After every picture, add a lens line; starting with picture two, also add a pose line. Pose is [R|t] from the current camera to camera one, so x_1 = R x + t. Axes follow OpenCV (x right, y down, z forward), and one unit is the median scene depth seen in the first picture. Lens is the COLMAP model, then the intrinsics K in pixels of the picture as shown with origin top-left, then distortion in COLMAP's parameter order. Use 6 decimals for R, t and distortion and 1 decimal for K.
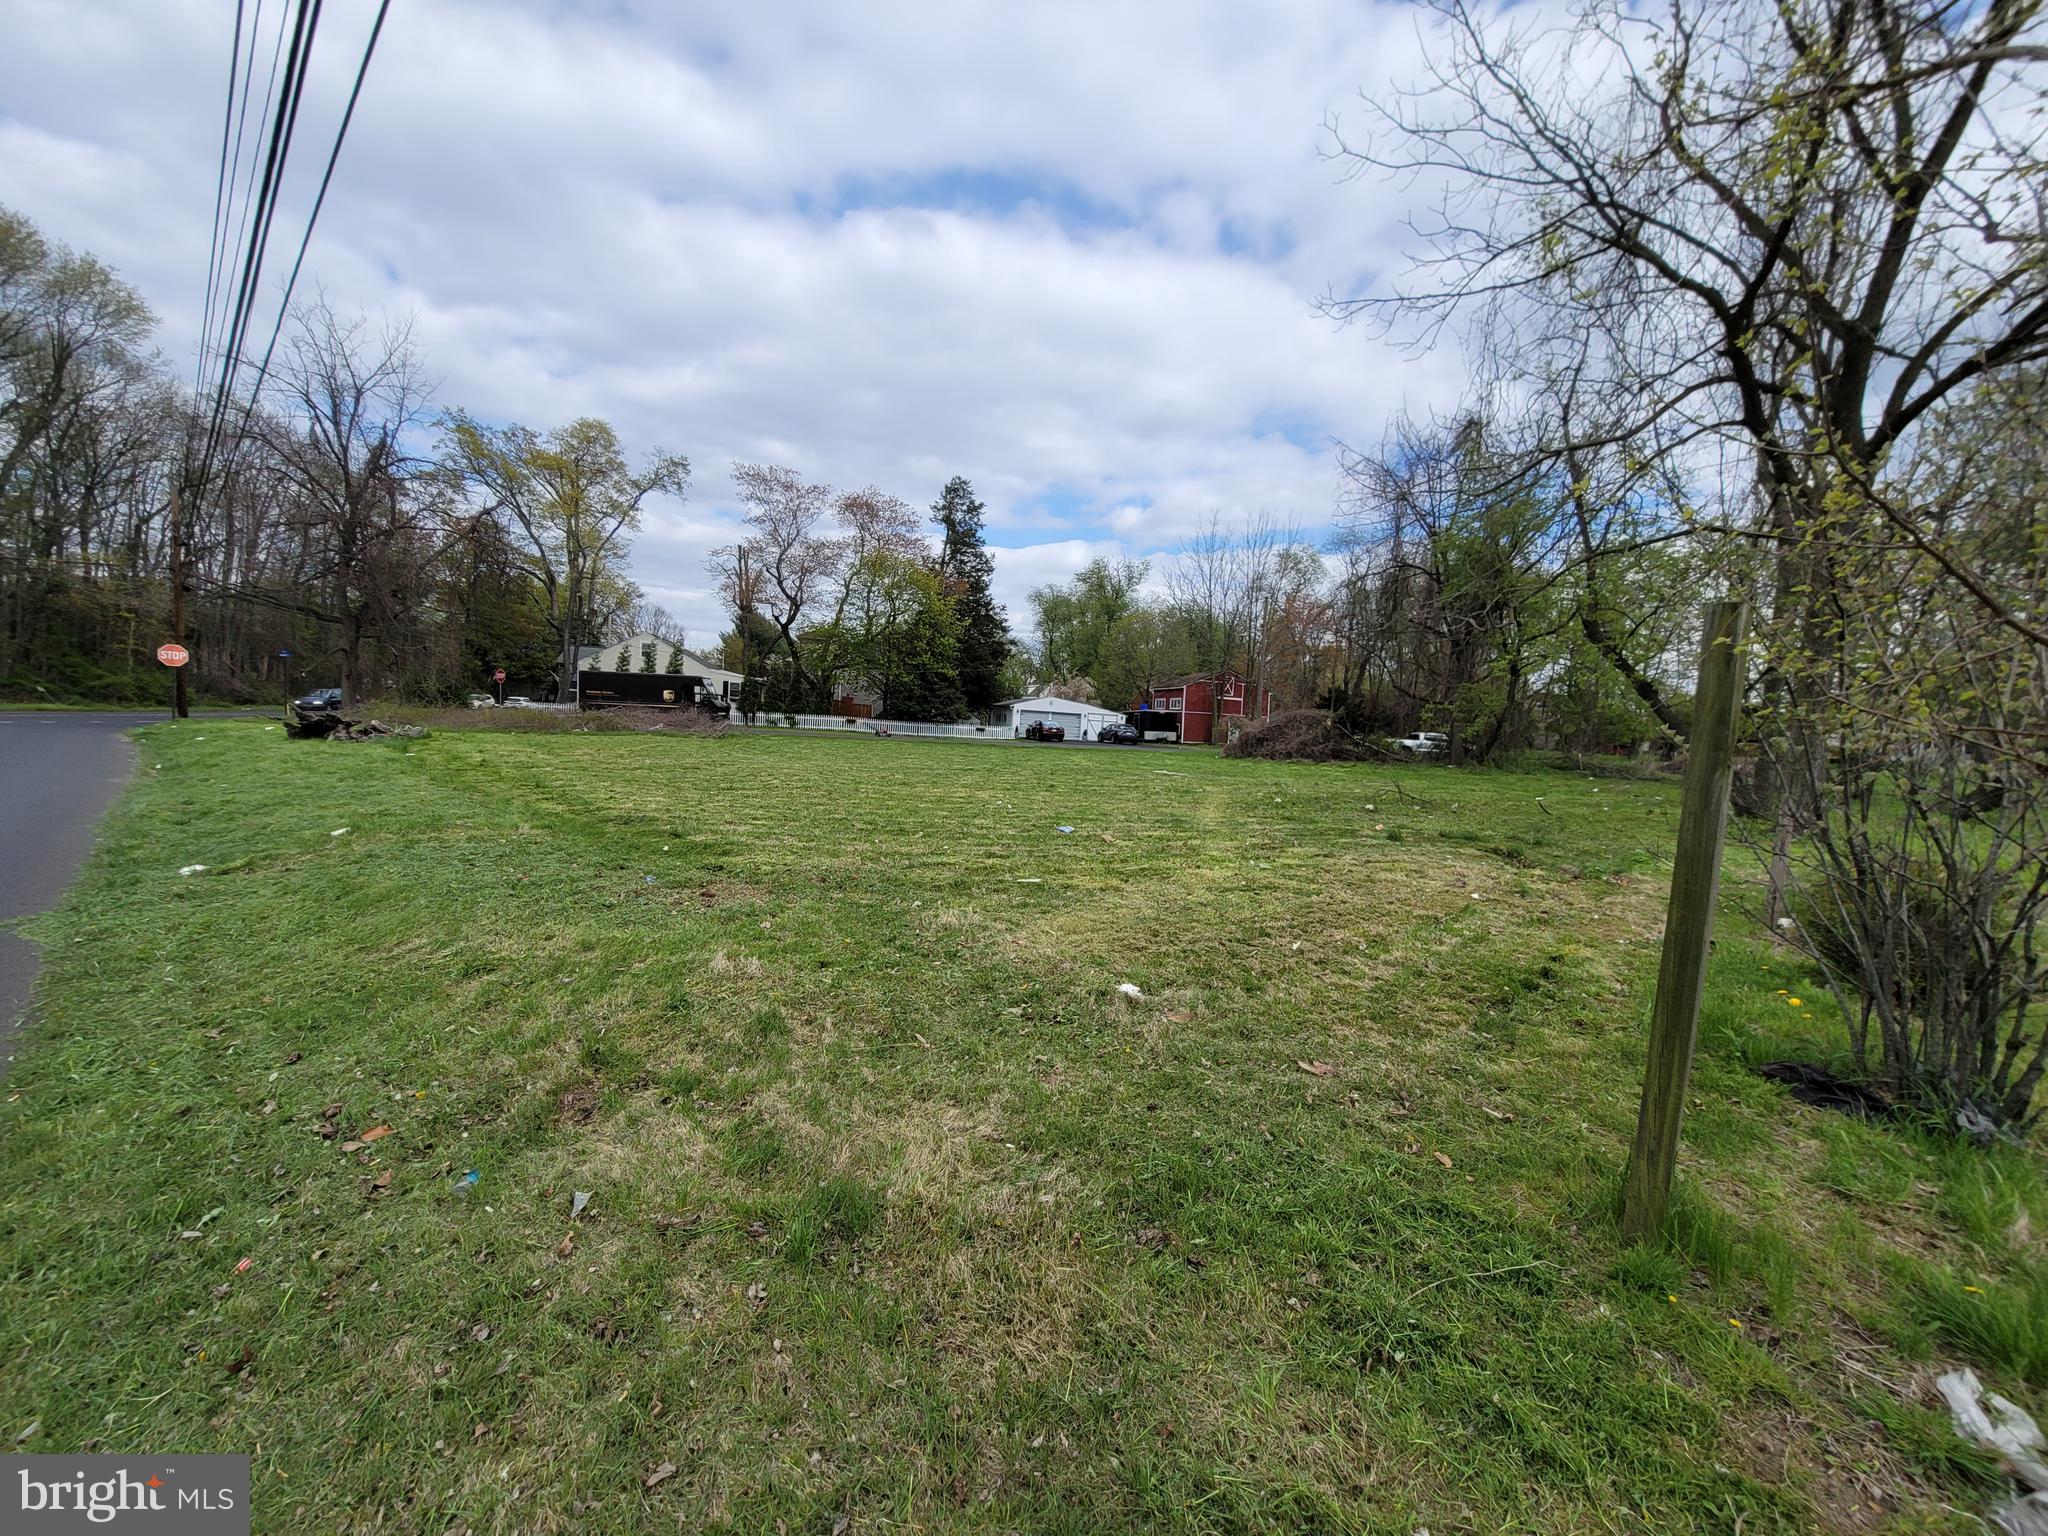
lens RADIAL K [[836.4, 0, 1015.8], [0, 836.4, 780.9], [0, 0, 1]] dist [-0.010573, 0.003095]
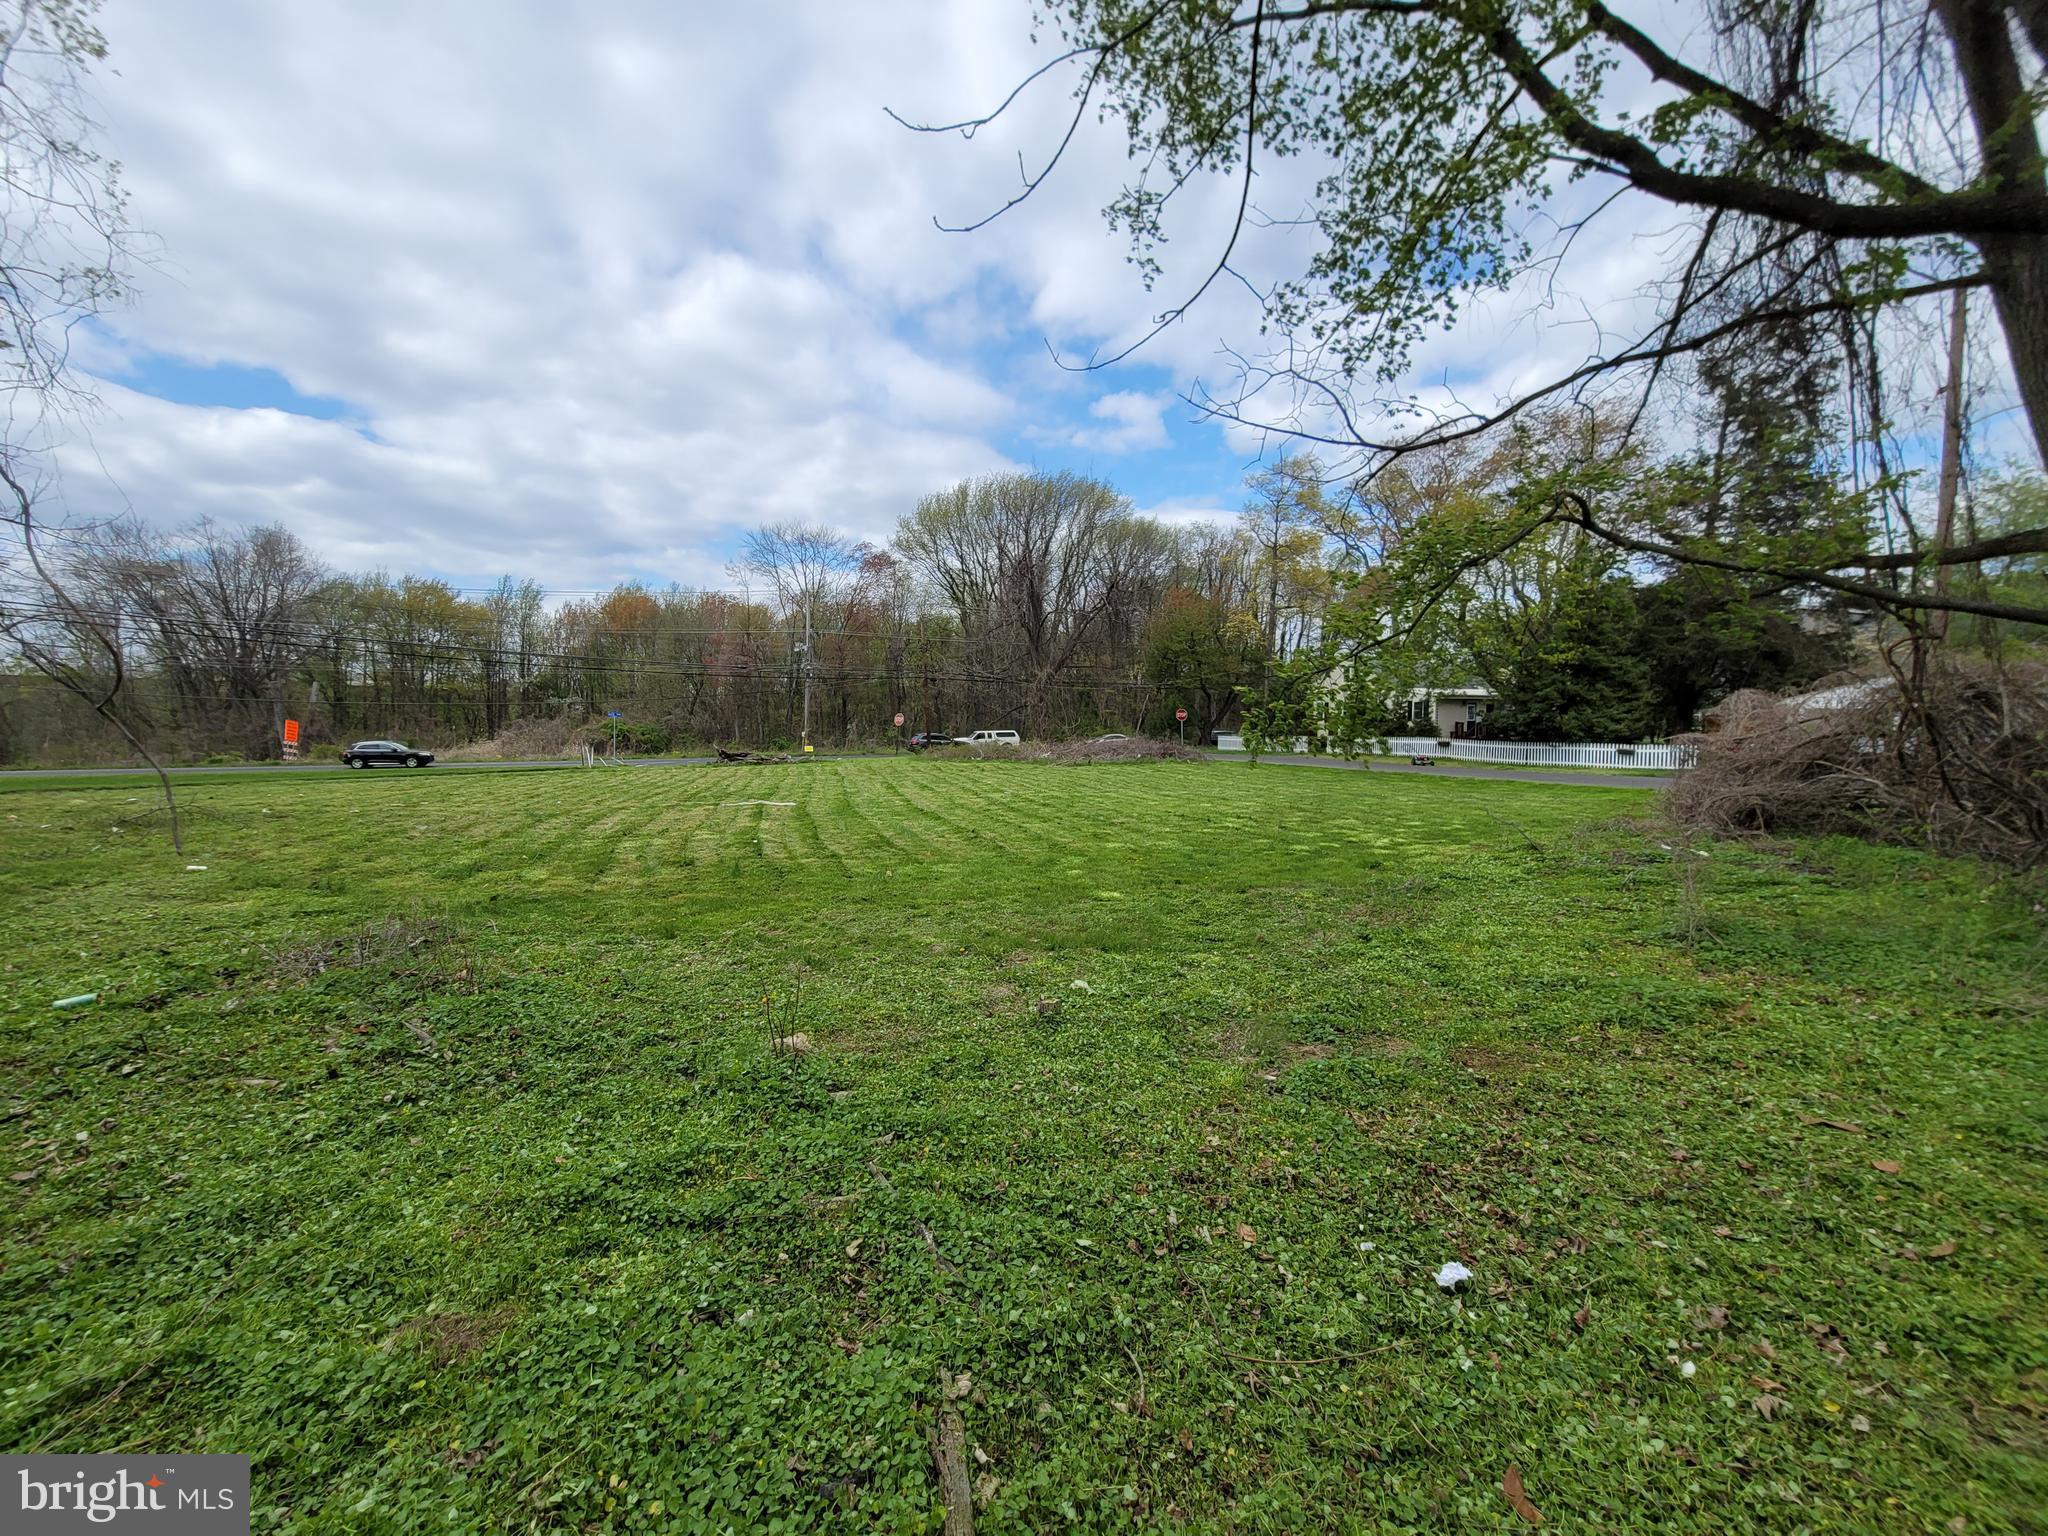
lens RADIAL K [[836.4, 0, 1032.9], [0, 836.4, 731.0], [0, 0, 1]] dist [-0.010573, 0.003095]
pose [[0.184404, -0.047995, -0.981678, 0.464485], [-0.064023, 0.996099, -0.060726, -0.019698], [0.980763, 0.074049, 0.180612, 0.585713]]
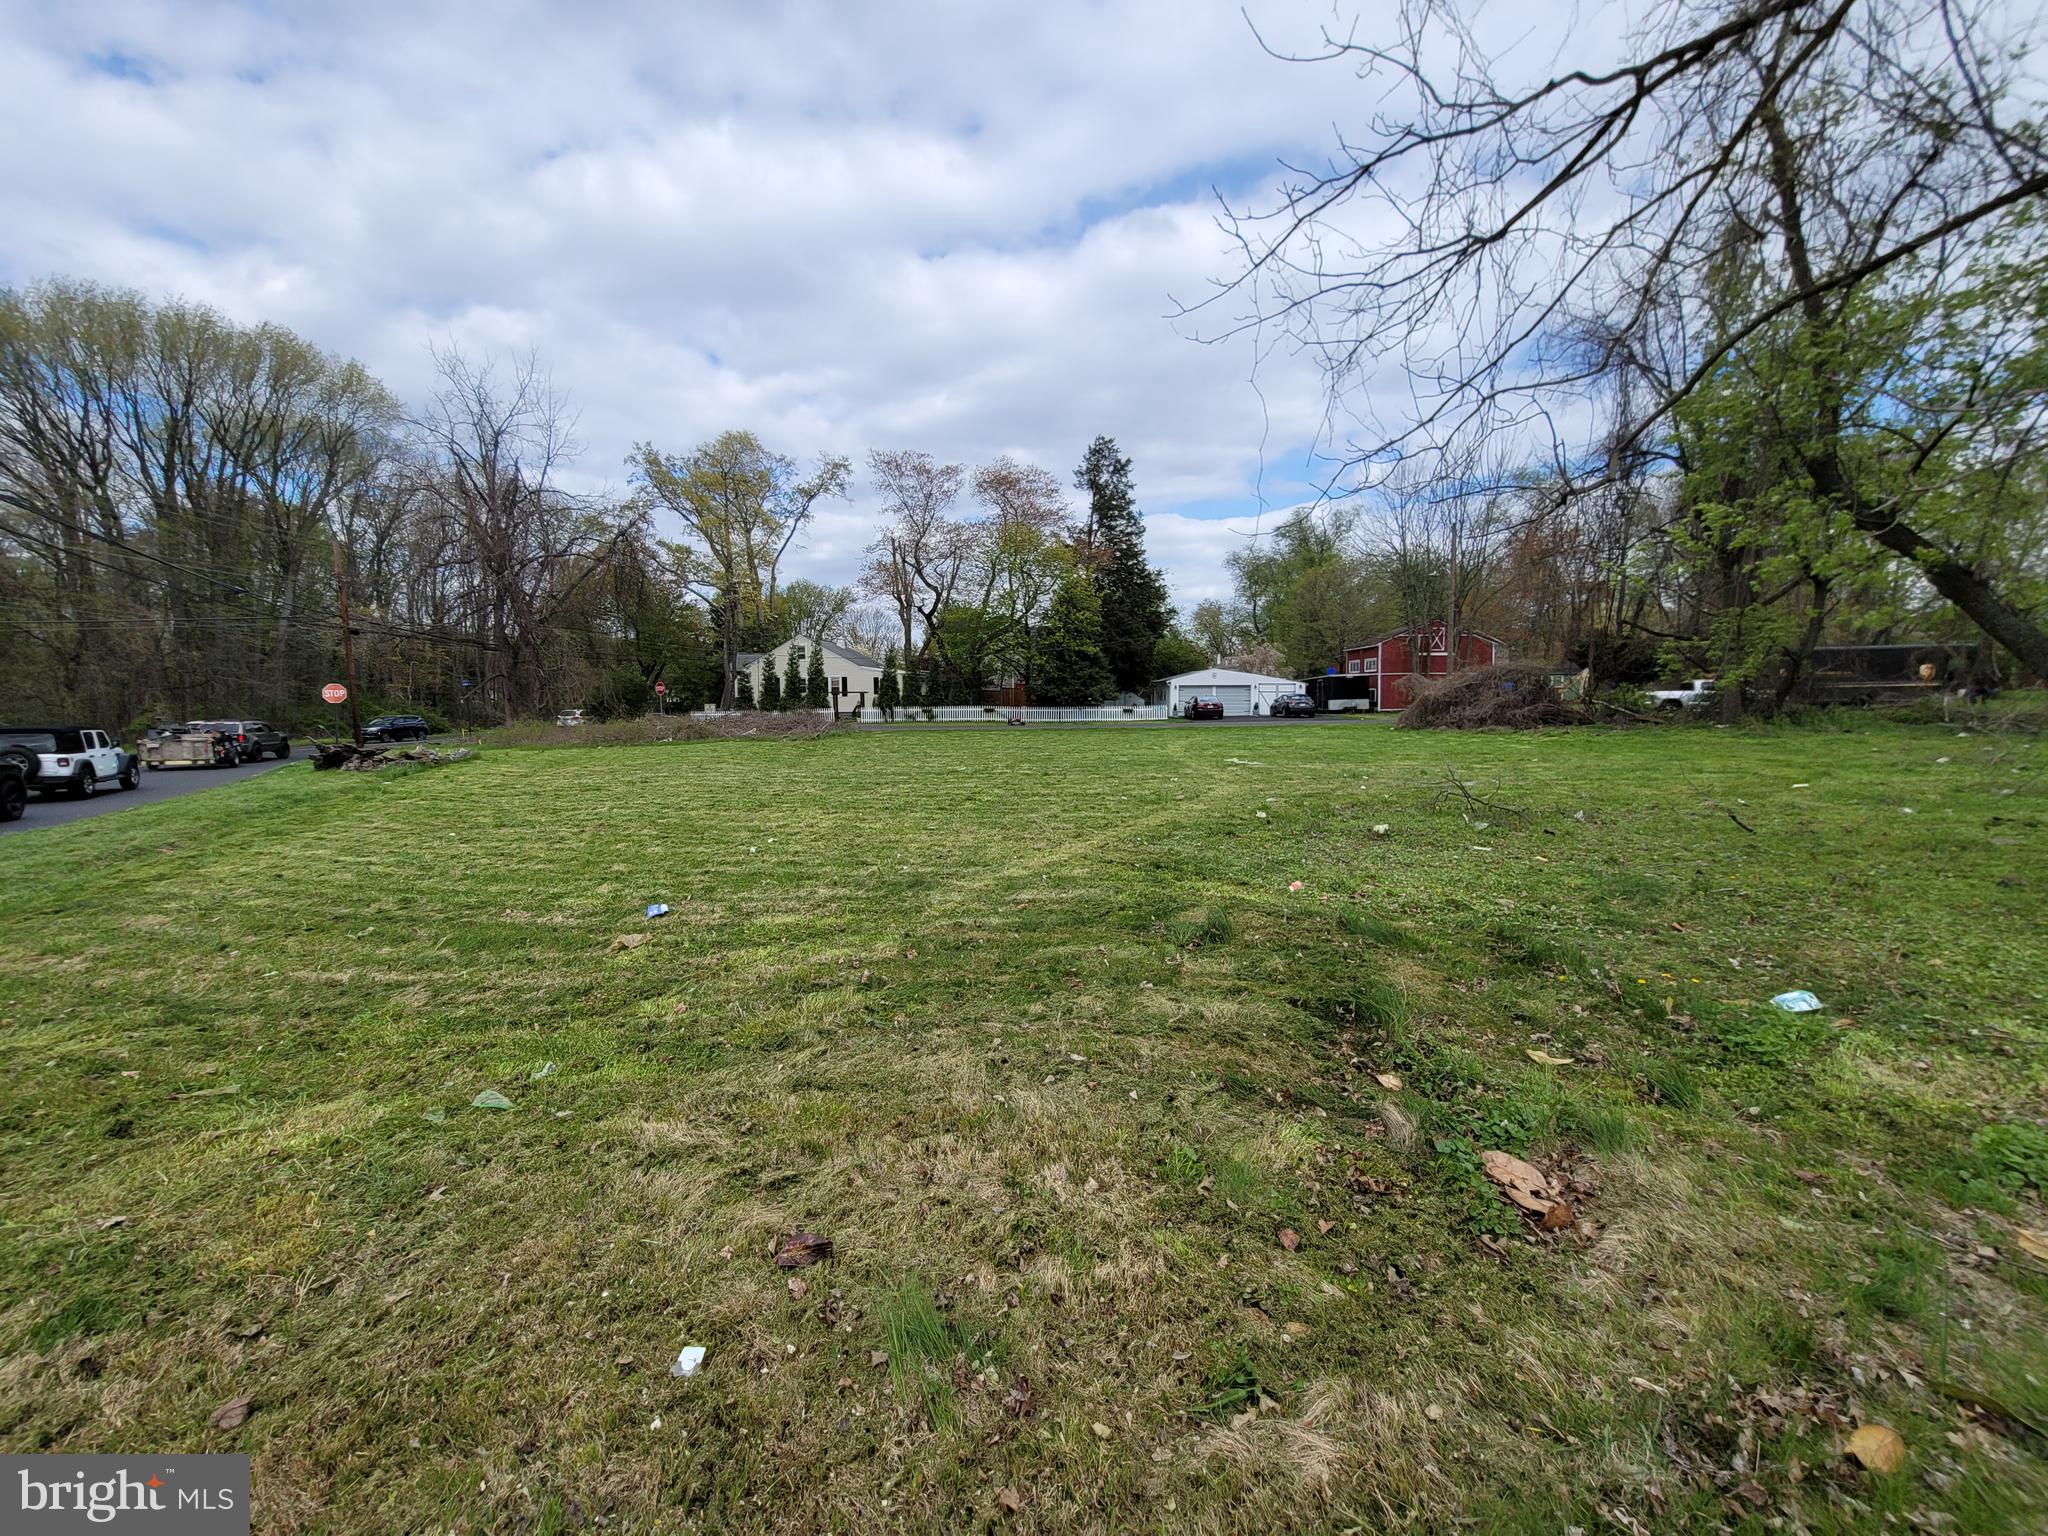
lens RADIAL K [[836.4, 0, 1023.2], [0, 836.4, 771.1], [0, 0, 1]] dist [-0.010573, 0.003095]
pose [[0.960854, -0.041431, -0.273941, 0.104594], [0.044416, 0.999002, 0.004698, -0.006307], [0.273473, -0.016682, 0.961735, 0.112236]]
